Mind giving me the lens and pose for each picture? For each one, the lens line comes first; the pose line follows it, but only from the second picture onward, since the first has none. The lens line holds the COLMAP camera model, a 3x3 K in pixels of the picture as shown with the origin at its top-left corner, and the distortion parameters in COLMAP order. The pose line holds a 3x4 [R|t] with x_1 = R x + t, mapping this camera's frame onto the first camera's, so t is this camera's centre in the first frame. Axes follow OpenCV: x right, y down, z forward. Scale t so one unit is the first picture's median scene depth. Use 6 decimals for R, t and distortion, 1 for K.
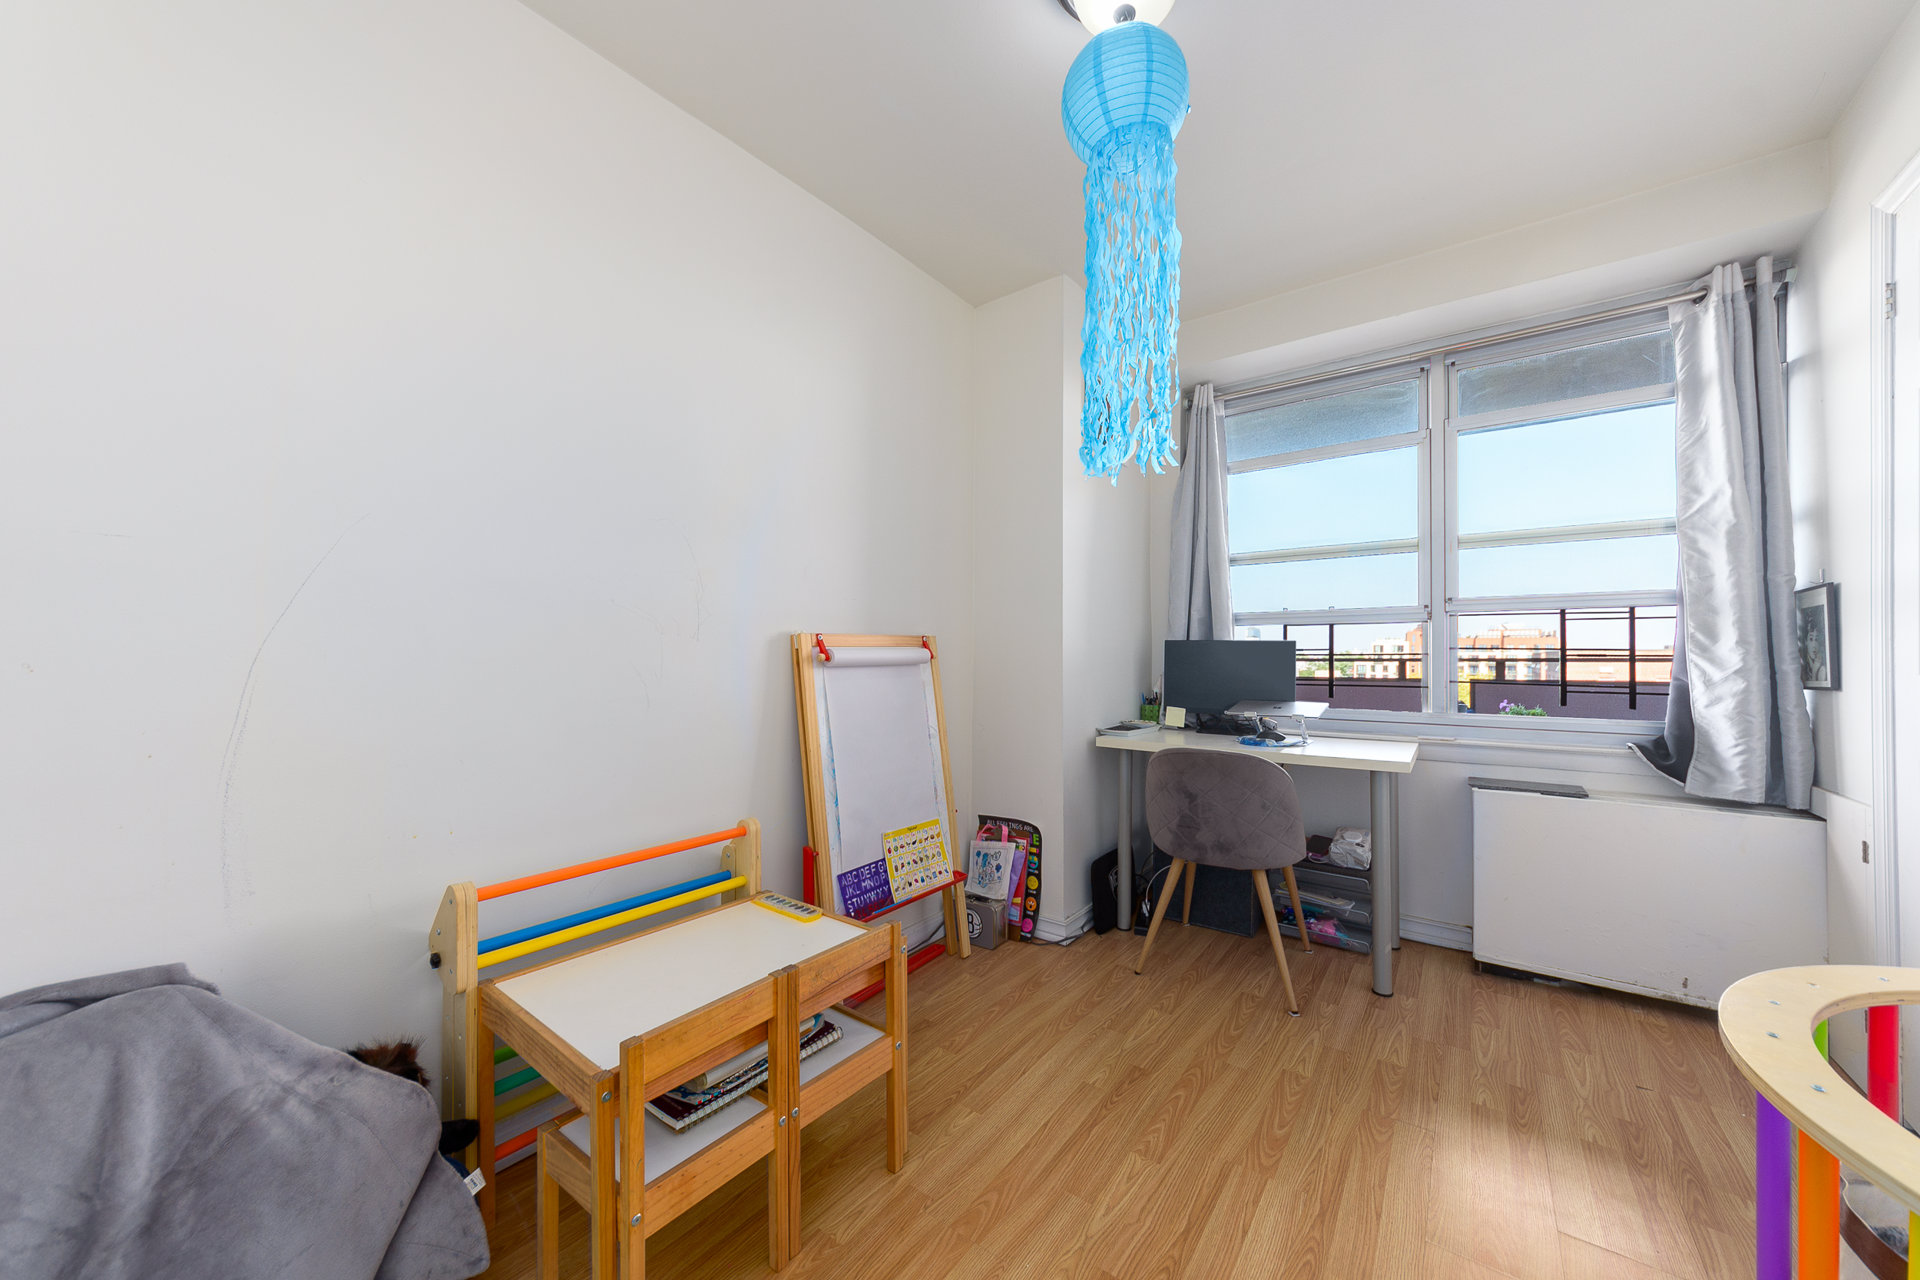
lens RADIAL K [[685.2, 0, 963.1], [0, 685.2, 648.4], [0, 0, 1]] dist [-0.000004, -0.000004]
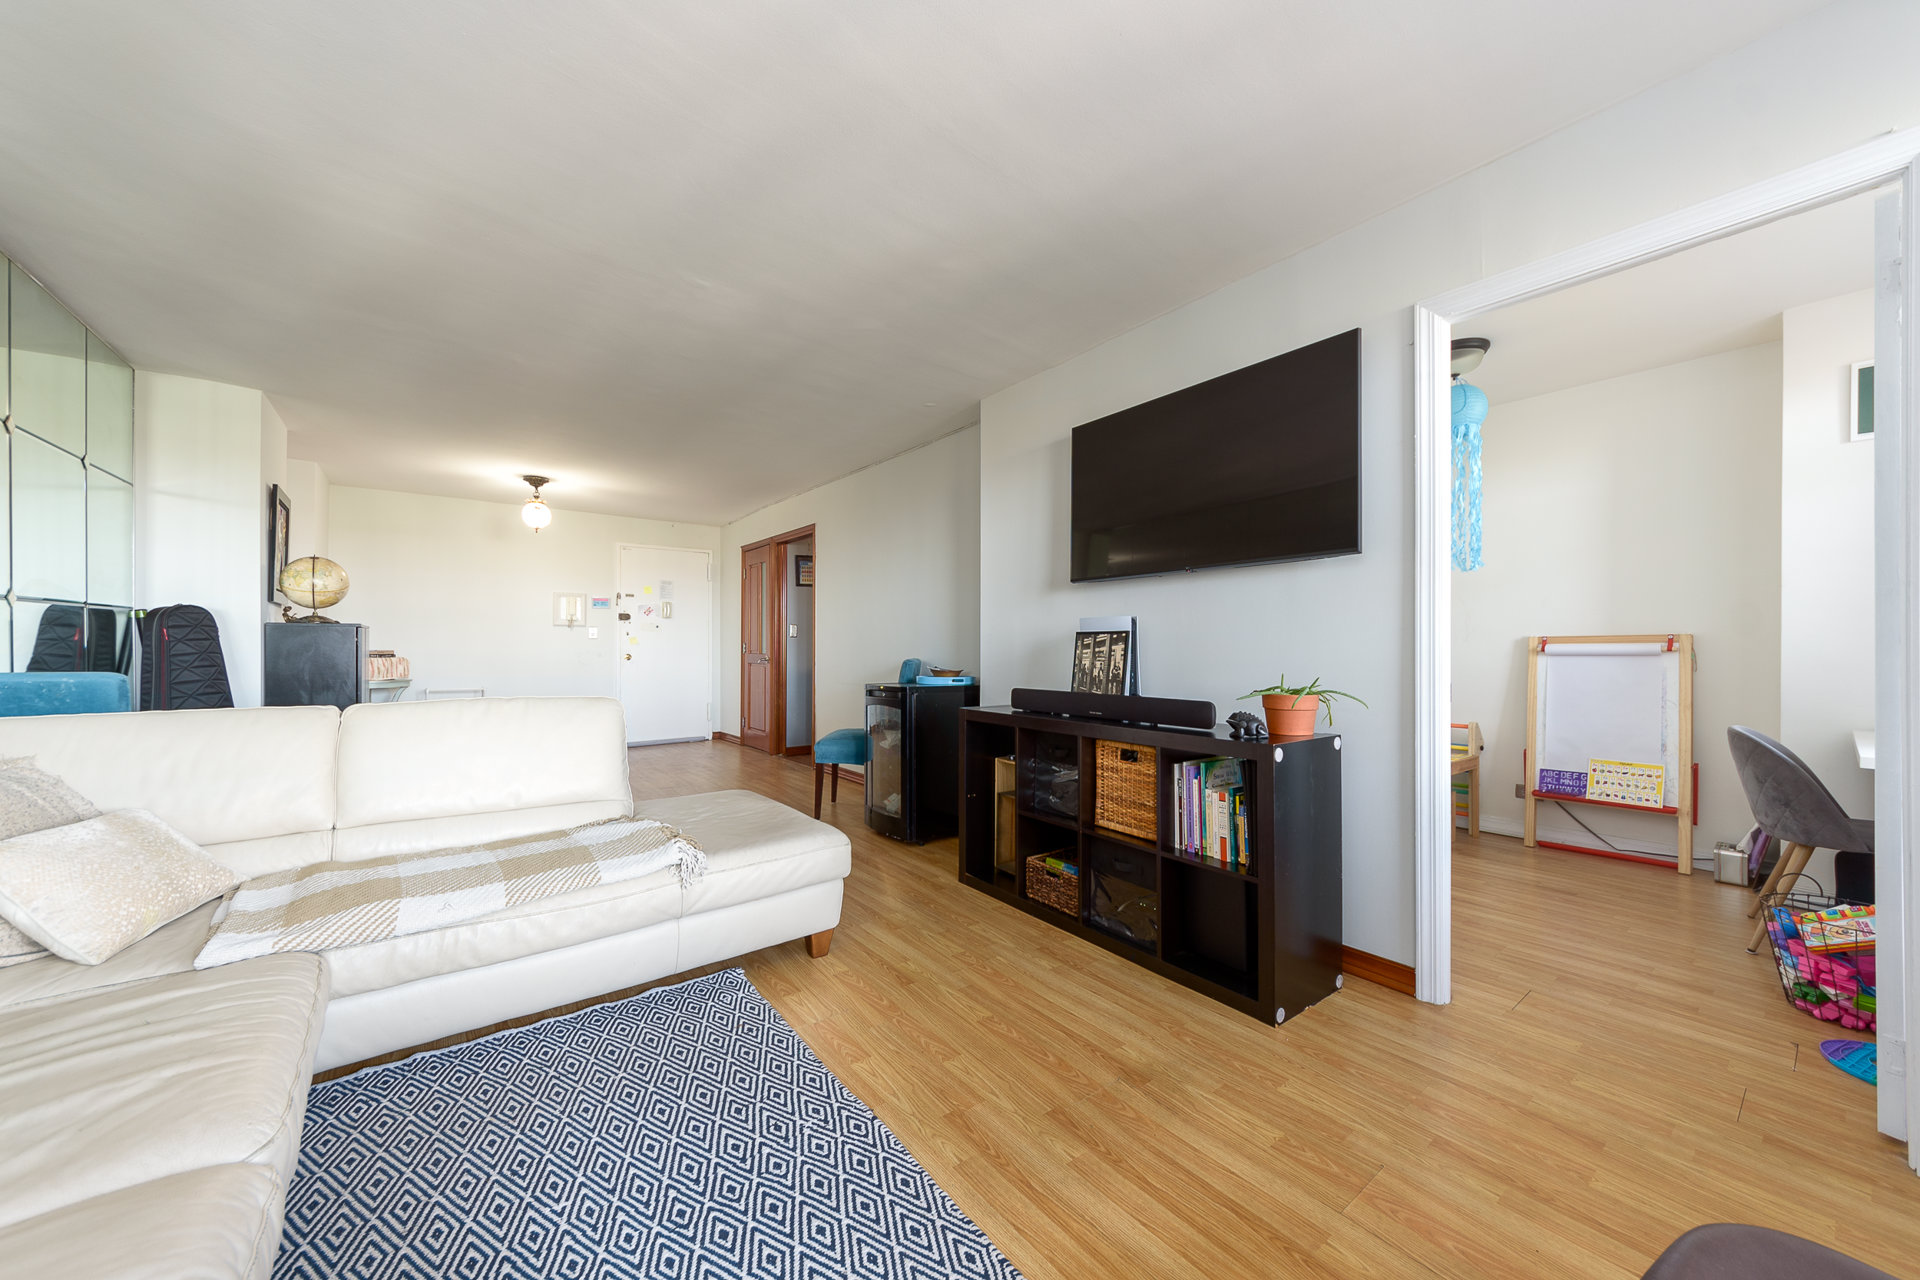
lens RADIAL K [[685.2, 0, 963.1], [0, 685.2, 648.4], [0, 0, 1]] dist [-0.000004, -0.000004]
pose [[-0.272392, 0.000751, -0.962186, 1.968673], [0.006032, 0.999981, -0.000927, 0.003229], [0.962168, -0.006057, -0.272391, 0.017985]]
